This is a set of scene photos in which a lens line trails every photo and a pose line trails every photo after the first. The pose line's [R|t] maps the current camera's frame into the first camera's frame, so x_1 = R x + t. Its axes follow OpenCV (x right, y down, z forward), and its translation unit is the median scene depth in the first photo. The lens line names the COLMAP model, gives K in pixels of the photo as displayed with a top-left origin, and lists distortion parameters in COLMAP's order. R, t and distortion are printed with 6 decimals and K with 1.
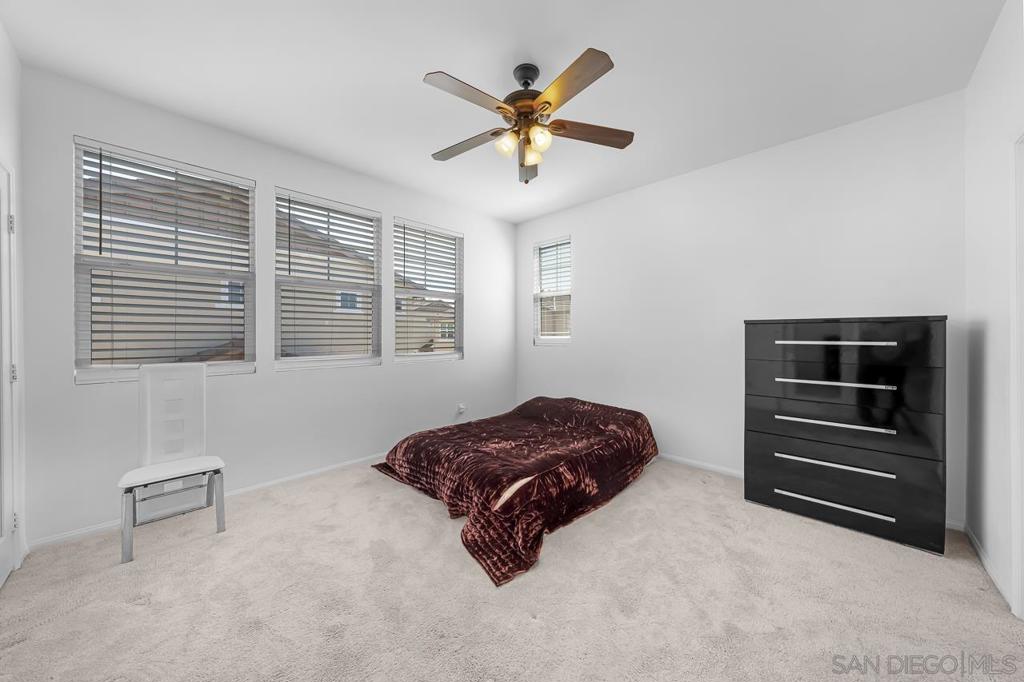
lens RADIAL K [[344.3, 0, 510.2], [0, 344.3, 338.4], [0, 0, 1]] dist [0.000056, 0.000036]
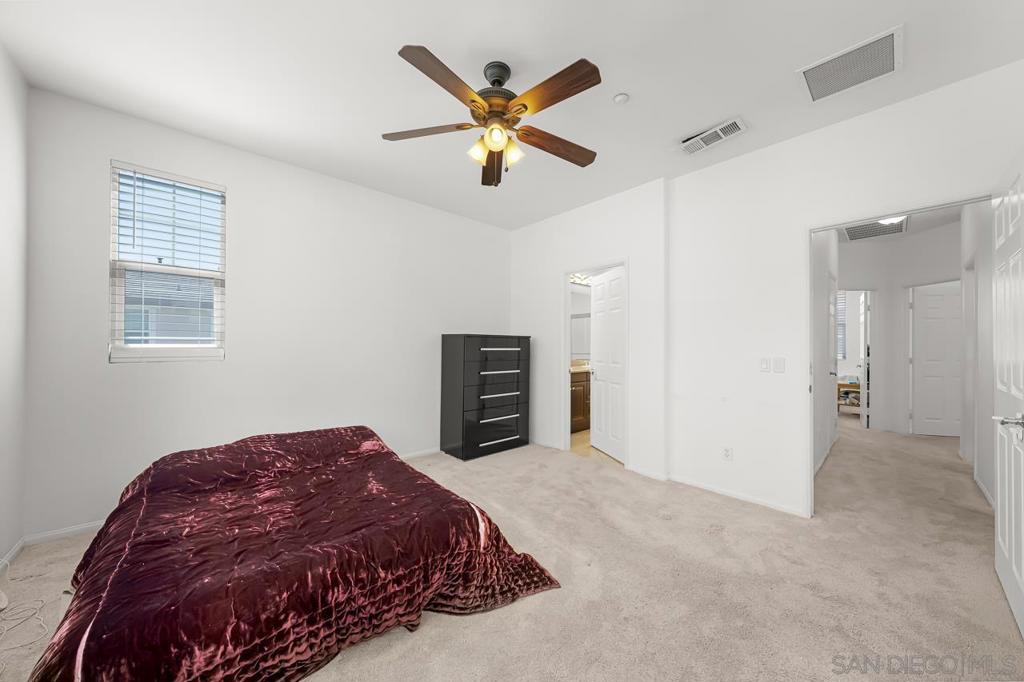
lens RADIAL K [[355.1, 0, 513.5], [0, 355.1, 345.3], [0, 0, 1]] dist [-0.000464, 0.000223]
pose [[0.043438, 0.003308, 0.999051, -0.776746], [0.004915, 0.999982, -0.003525, -0.000218], [-0.999044, 0.005063, 0.043420, 0.745271]]
